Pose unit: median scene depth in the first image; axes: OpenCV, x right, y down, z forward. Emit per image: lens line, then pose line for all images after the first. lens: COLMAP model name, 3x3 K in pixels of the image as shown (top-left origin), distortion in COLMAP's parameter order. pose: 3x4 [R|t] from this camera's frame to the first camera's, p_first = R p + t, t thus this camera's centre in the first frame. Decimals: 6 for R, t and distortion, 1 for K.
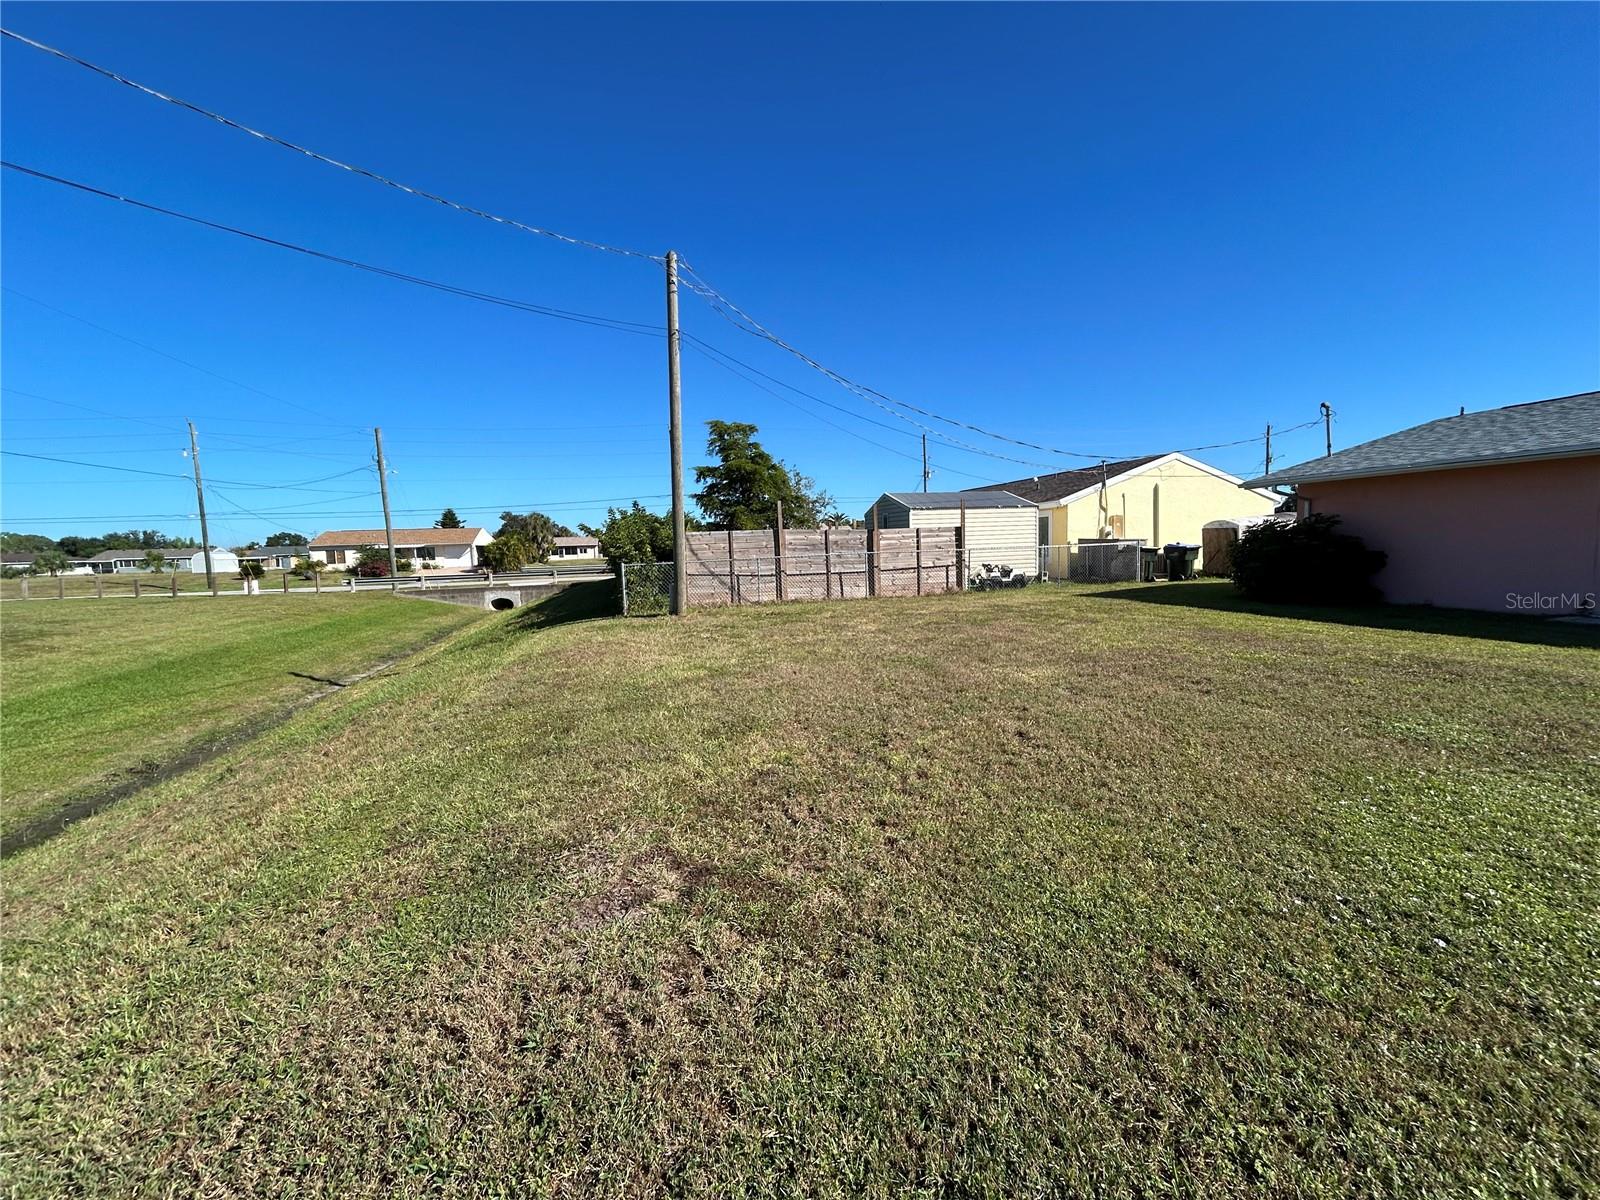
lens RADIAL K [[649.3, 0, 803.4], [0, 649.3, 600.3], [0, 0, 1]] dist [-0.007971, 0.001785]
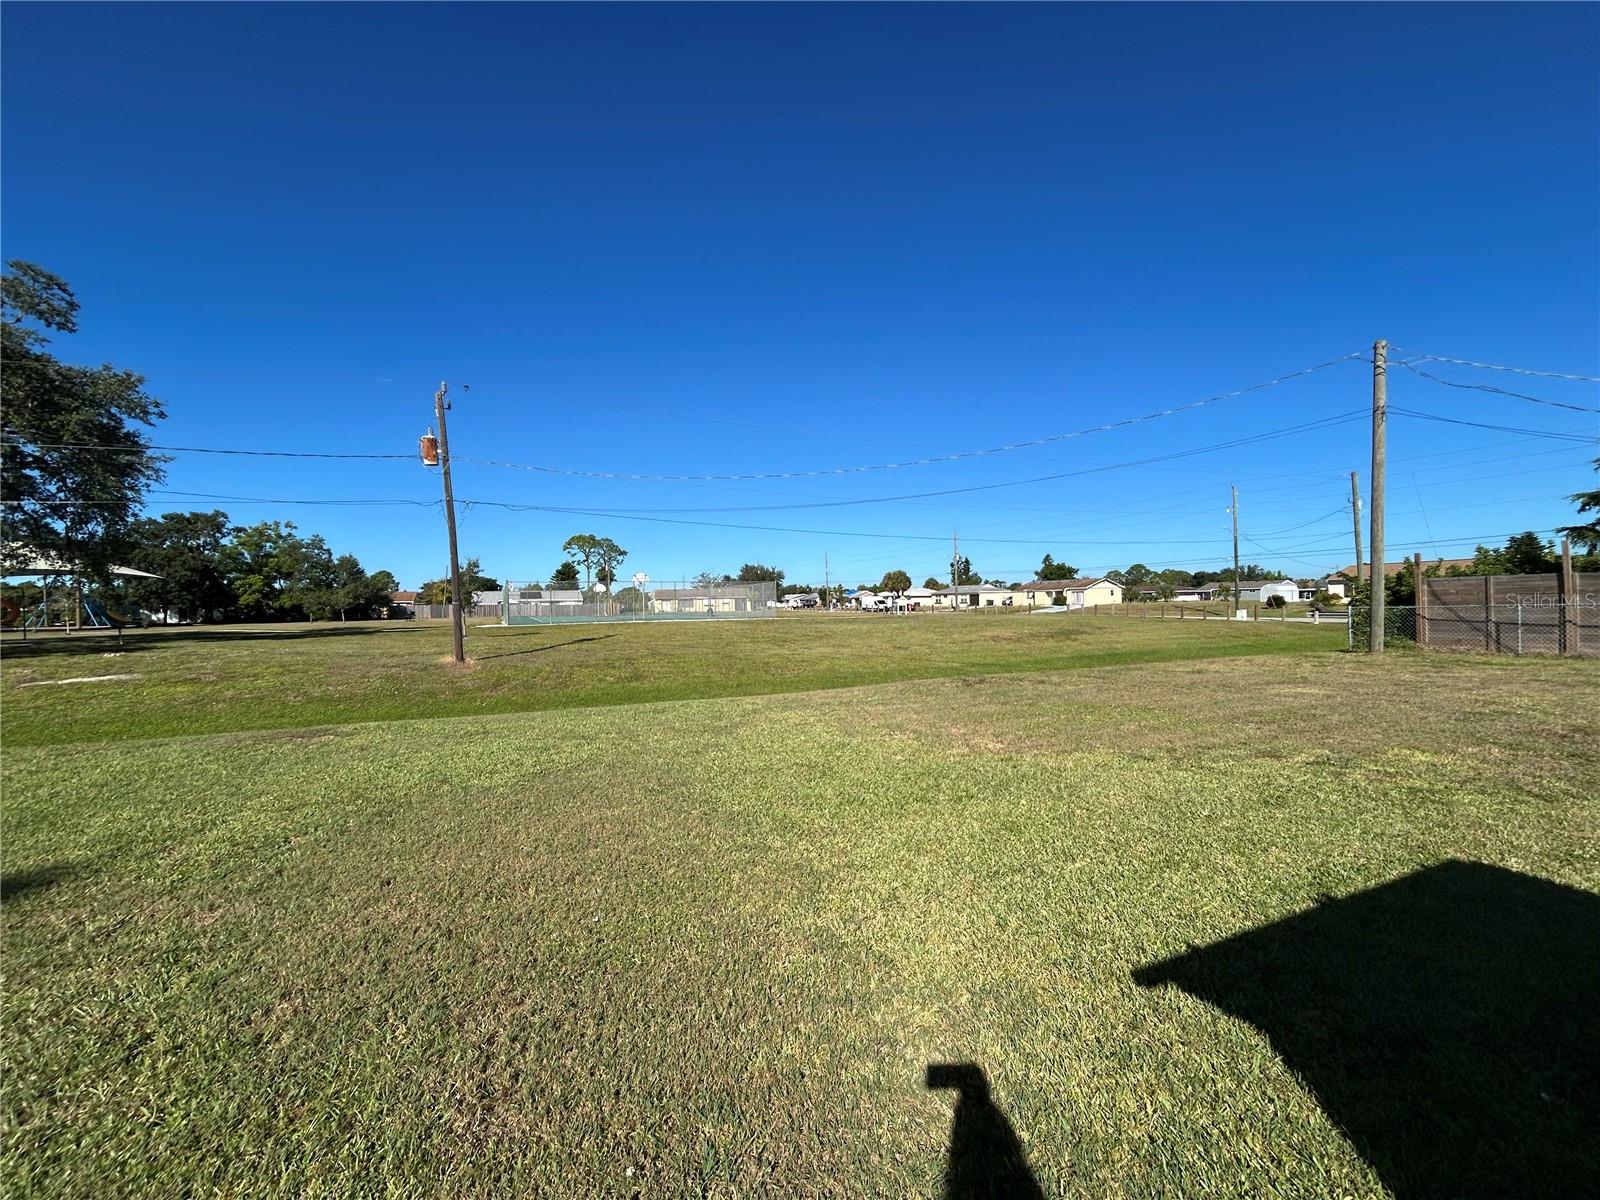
lens RADIAL K [[649.3, 0, 799.3], [0, 649.3, 601.1], [0, 0, 1]] dist [-0.007971, 0.001785]
pose [[0.161937, 0.028207, -0.986398, 0.161435], [-0.074156, 0.997113, 0.016339, -0.002359], [0.984011, 0.070502, 0.163561, -0.038440]]
